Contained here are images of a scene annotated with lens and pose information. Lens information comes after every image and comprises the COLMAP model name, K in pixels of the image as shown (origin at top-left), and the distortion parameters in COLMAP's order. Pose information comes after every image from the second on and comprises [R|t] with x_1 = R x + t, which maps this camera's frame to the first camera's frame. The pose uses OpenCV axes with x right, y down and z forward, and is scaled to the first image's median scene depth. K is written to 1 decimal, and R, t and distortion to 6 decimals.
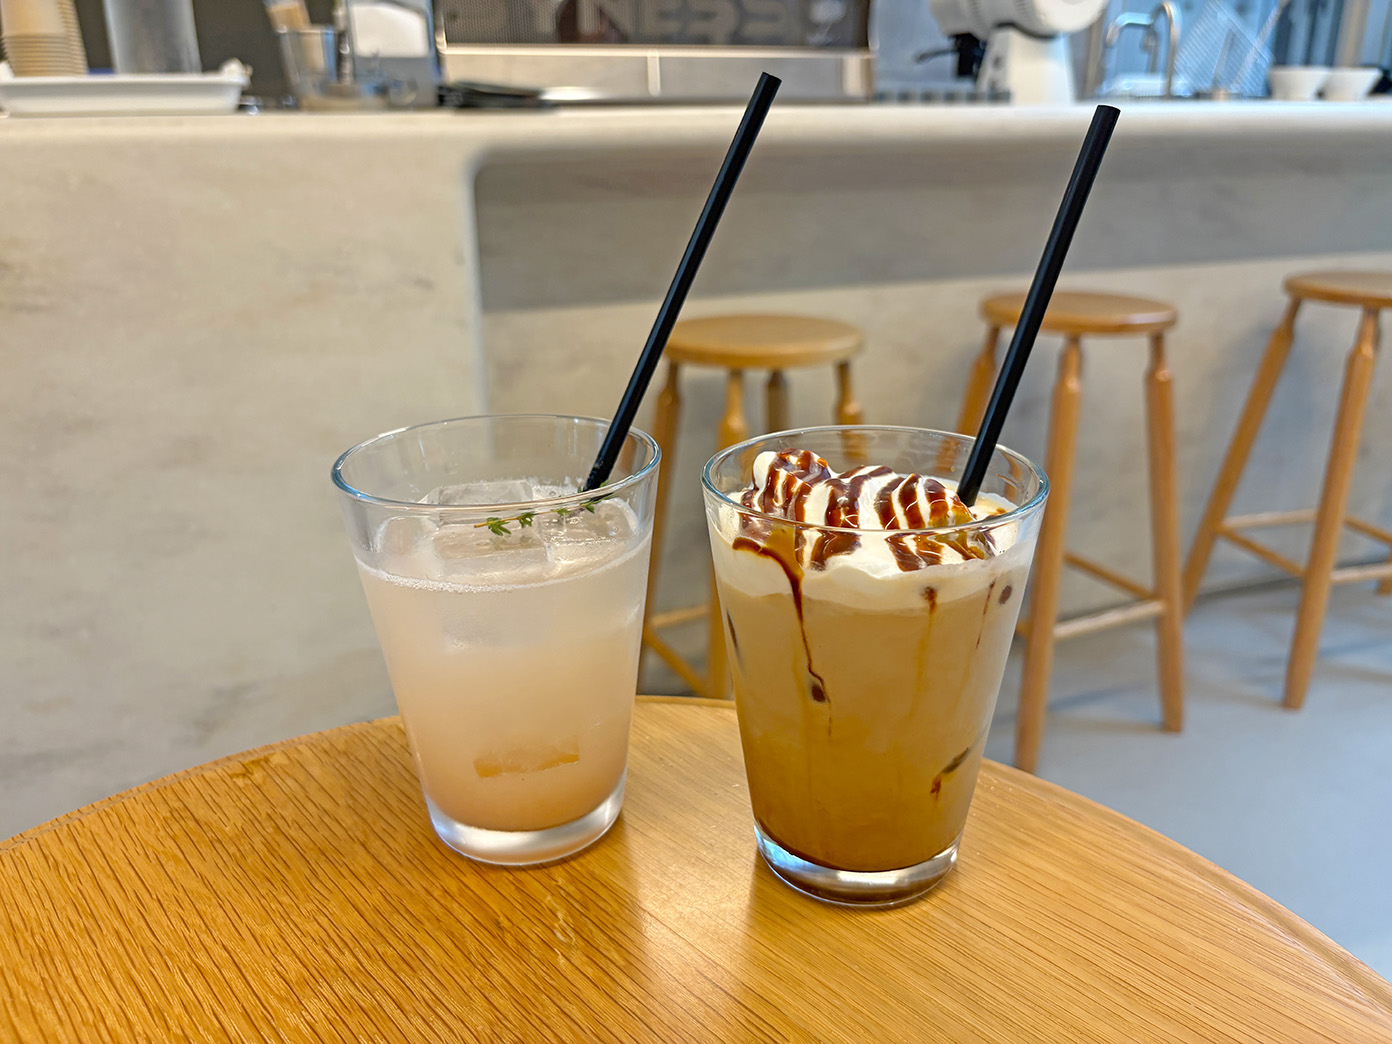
lens RADIAL K [[1040.4, 0, 696.0], [0, 1040.4, 522.0], [0, 0, 1]] dist [-0.003114, -0.001583]
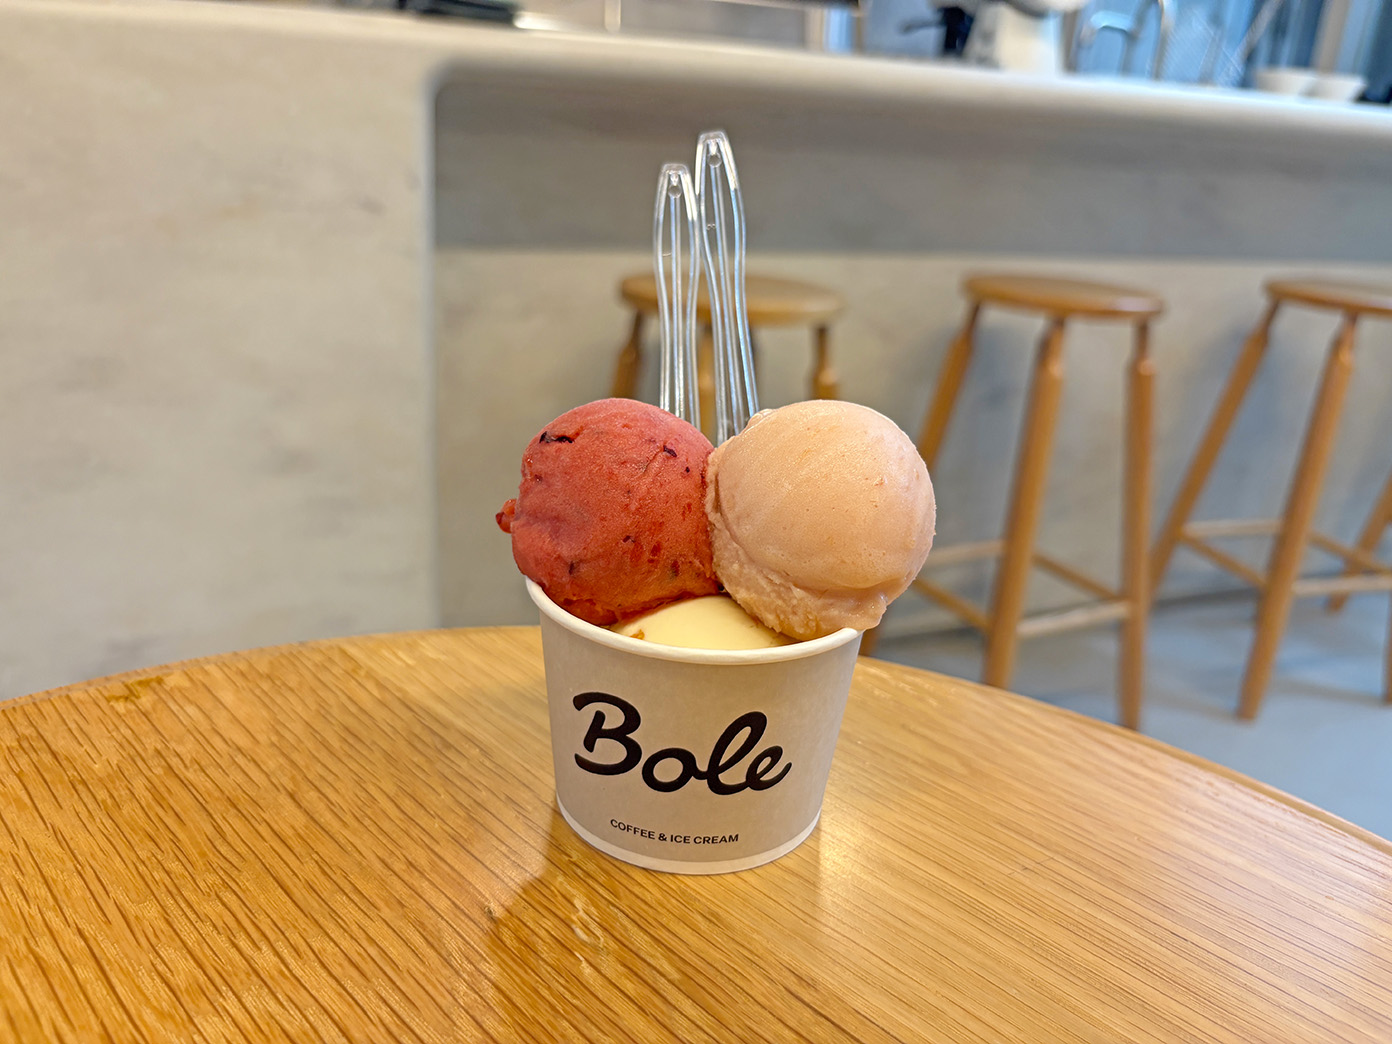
lens RADIAL K [[1061.8, 0, 696.0], [0, 1061.8, 522.0], [0, 0, 1]] dist [0.012900, -0.047873]
pose [[0.996449, 0.055751, 0.063101, -0.097661], [-0.056273, 0.998394, 0.006530, 0.099799], [-0.062635, -0.010058, 0.997986, 0.251718]]
